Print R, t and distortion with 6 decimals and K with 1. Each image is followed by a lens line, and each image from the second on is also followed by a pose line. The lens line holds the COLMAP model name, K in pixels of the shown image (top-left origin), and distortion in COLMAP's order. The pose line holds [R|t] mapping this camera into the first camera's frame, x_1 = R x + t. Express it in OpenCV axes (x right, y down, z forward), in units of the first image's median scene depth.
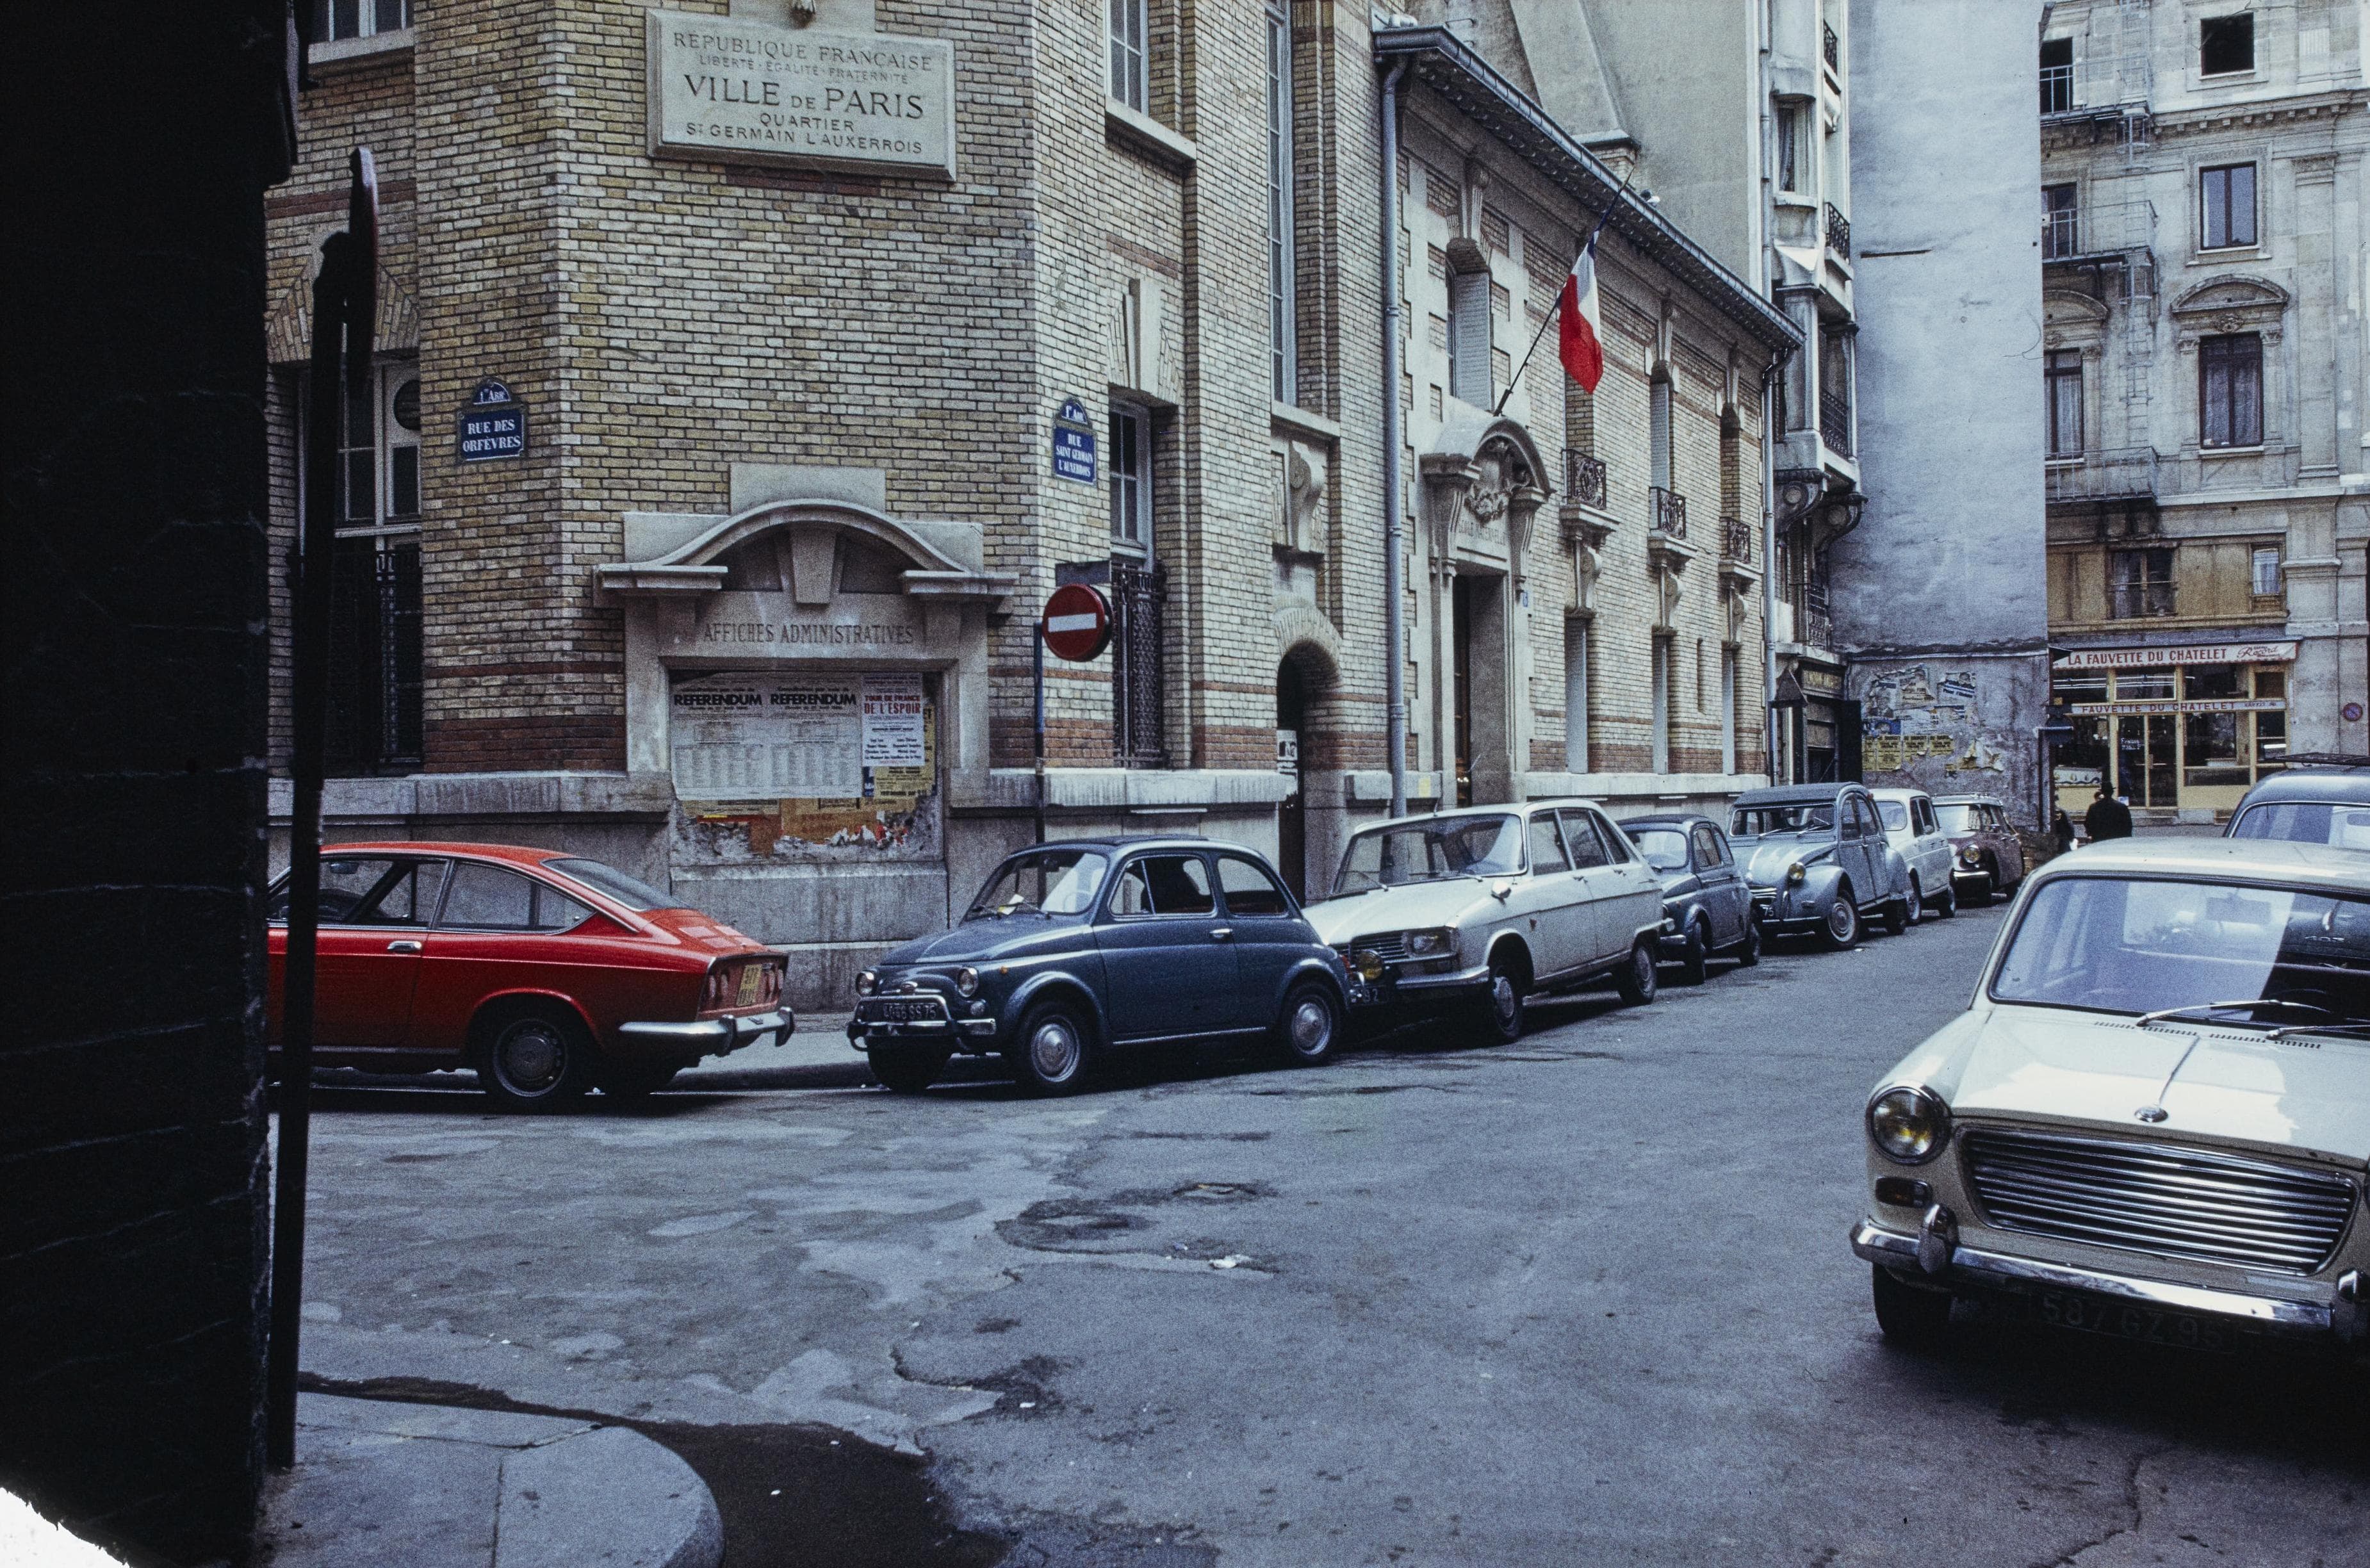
lens RADIAL K [[2453.2, 0, 1185.0], [0, 2453.2, 784.0], [0, 0, 1]] dist [0.003562, 0.038251]
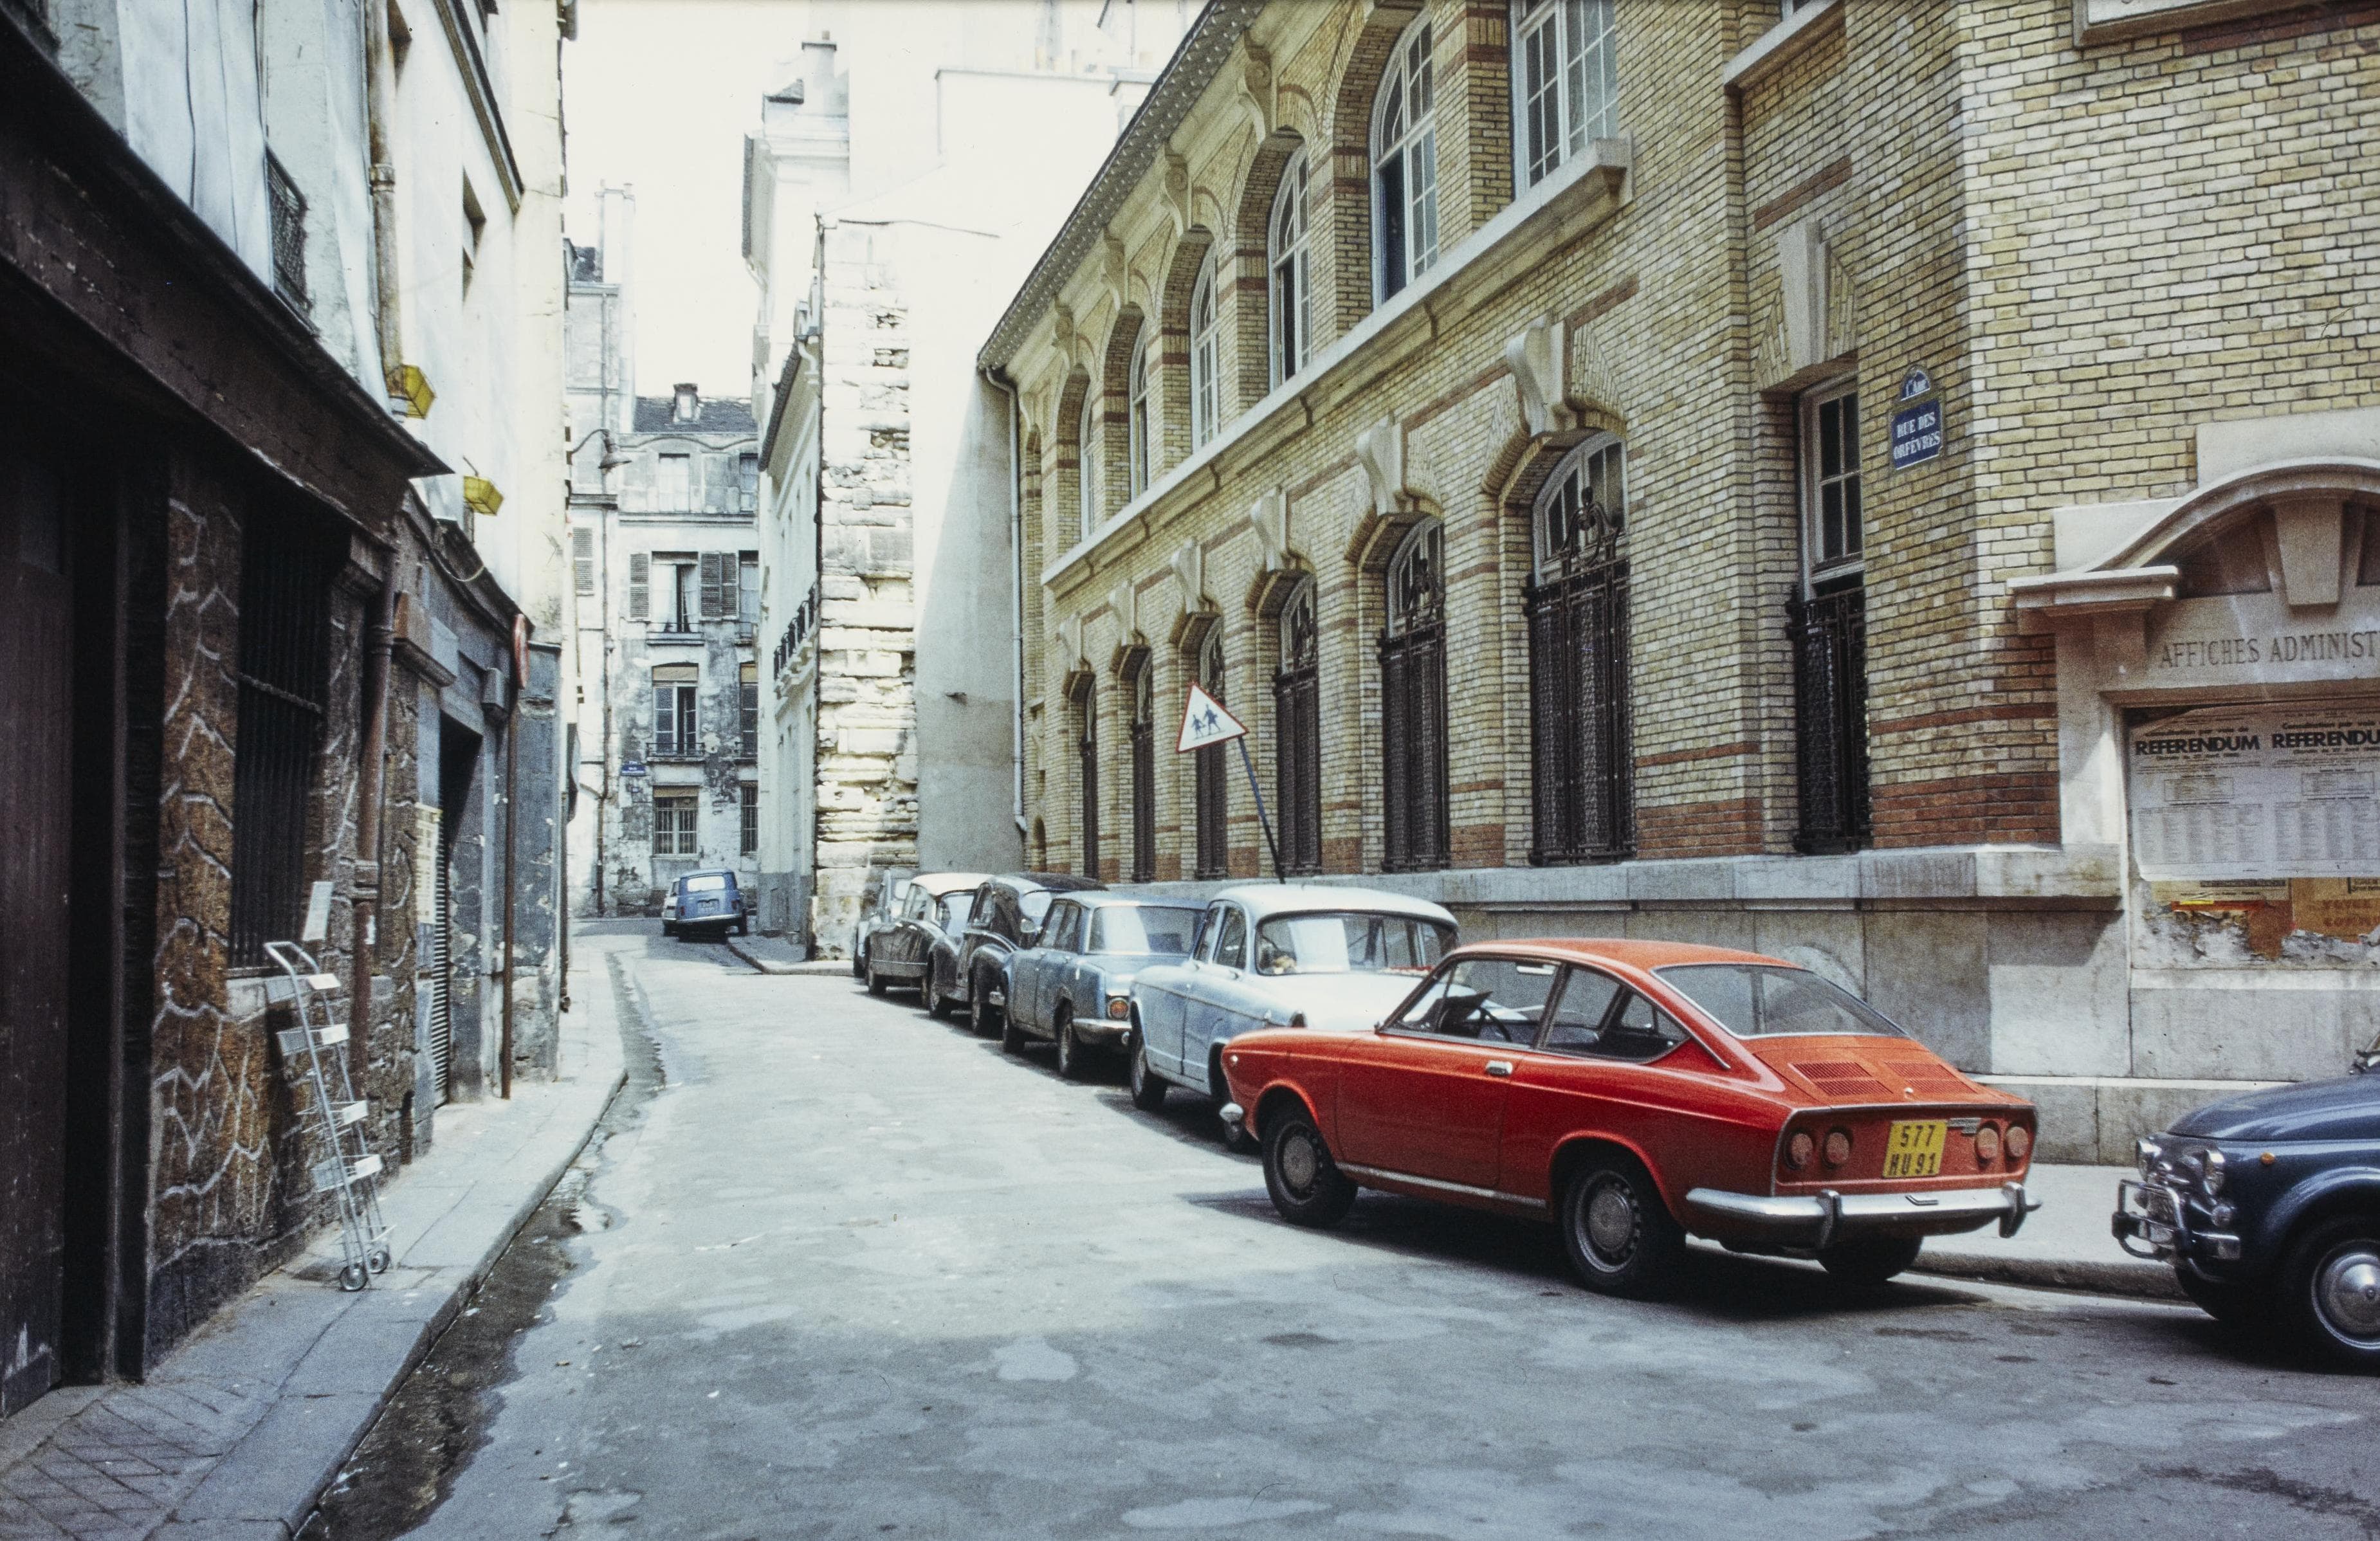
lens RADIAL K [[2401.8, 0, 1190.0], [0, 2401.8, 770.5], [0, 0, 1]] dist [-0.011137, -0.012760]
pose [[0.618835, -0.036718, -0.784662, 0.191151], [0.011897, 0.999230, -0.037375, -0.003351], [0.785431, 0.013794, 0.618796, 0.317043]]
